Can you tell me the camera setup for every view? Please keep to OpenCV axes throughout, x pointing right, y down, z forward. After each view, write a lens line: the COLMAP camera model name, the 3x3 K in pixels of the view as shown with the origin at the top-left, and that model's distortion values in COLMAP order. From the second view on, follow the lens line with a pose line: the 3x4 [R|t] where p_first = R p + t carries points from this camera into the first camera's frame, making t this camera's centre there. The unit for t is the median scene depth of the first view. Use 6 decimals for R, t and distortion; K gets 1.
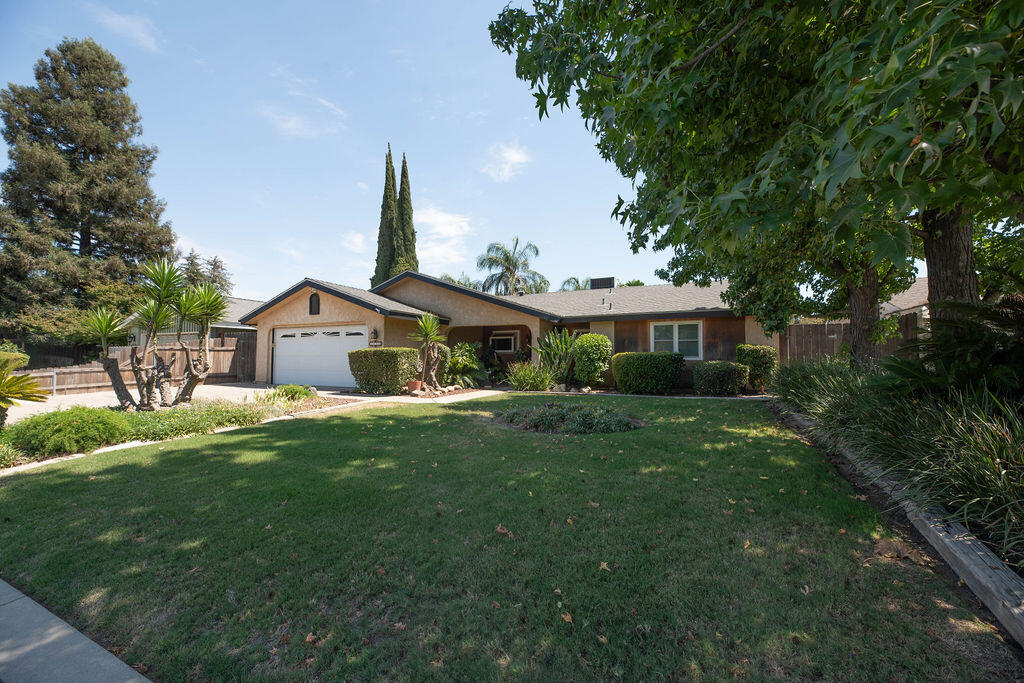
lens RADIAL K [[411.2, 0, 509.5], [0, 411.2, 346.5], [0, 0, 1]] dist [0.001815, -0.004081]
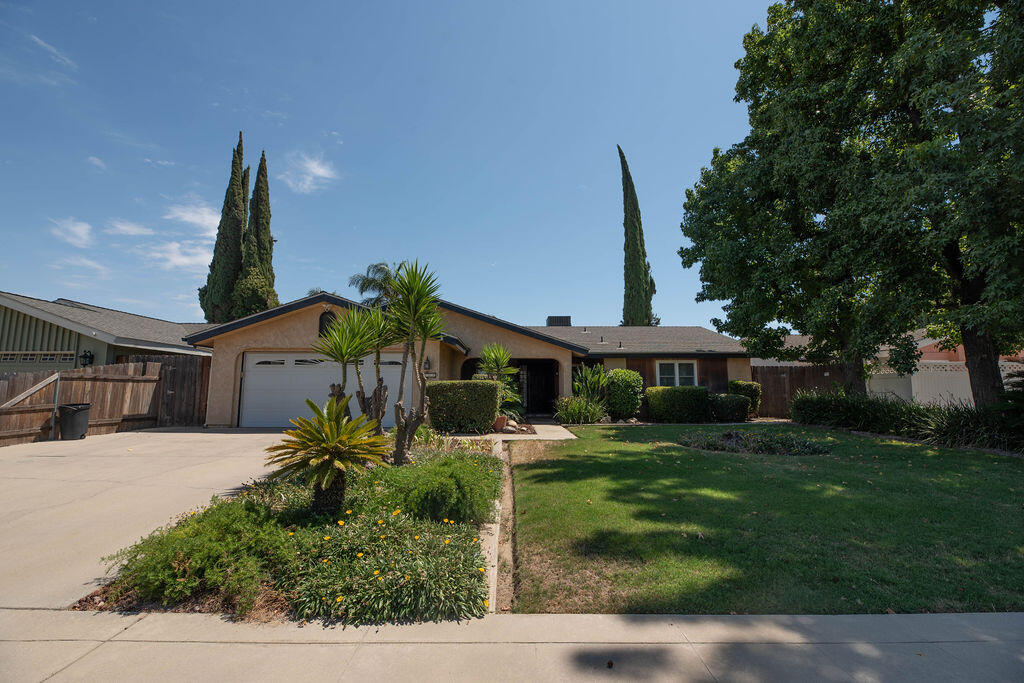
lens RADIAL K [[420.7, 0, 509.9], [0, 420.7, 346.3], [0, 0, 1]] dist [0.000778, -0.003997]
pose [[0.899114, 0.045521, 0.435340, -0.472713], [-0.011718, 0.996724, -0.080021, 0.001117], [-0.437557, 0.066847, 0.896702, 0.104088]]
